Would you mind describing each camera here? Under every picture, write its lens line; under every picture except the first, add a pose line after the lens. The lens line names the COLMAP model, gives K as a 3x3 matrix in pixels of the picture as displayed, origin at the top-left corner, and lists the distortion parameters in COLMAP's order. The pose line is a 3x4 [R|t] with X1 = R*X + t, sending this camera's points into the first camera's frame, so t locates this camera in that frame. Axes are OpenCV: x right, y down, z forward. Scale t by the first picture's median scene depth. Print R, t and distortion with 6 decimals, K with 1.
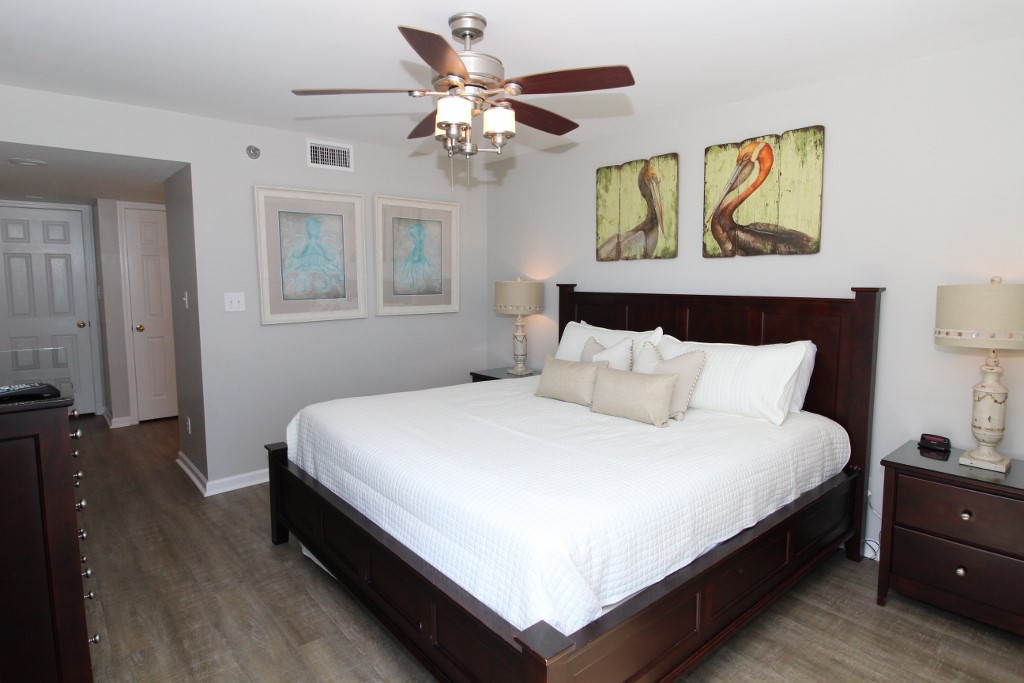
lens RADIAL K [[564.1, 0, 510.8], [0, 564.1, 335.4], [0, 0, 1]] dist [-0.000588, 0.000033]
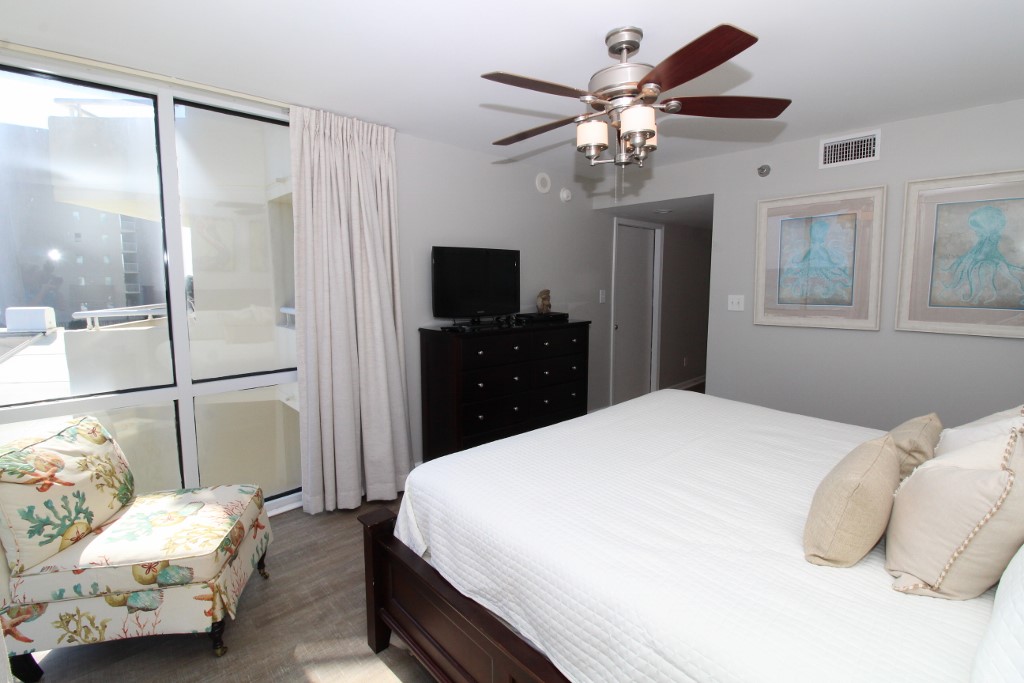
lens RADIAL K [[482.5, 0, 514.5], [0, 482.5, 338.2], [0, 0, 1]] dist [-0.003529, -0.001106]
pose [[0.028782, 0.121700, -0.992150, 0.493879], [-0.102434, 0.987694, 0.118182, -0.054493], [0.994323, 0.098228, 0.040894, 0.471829]]
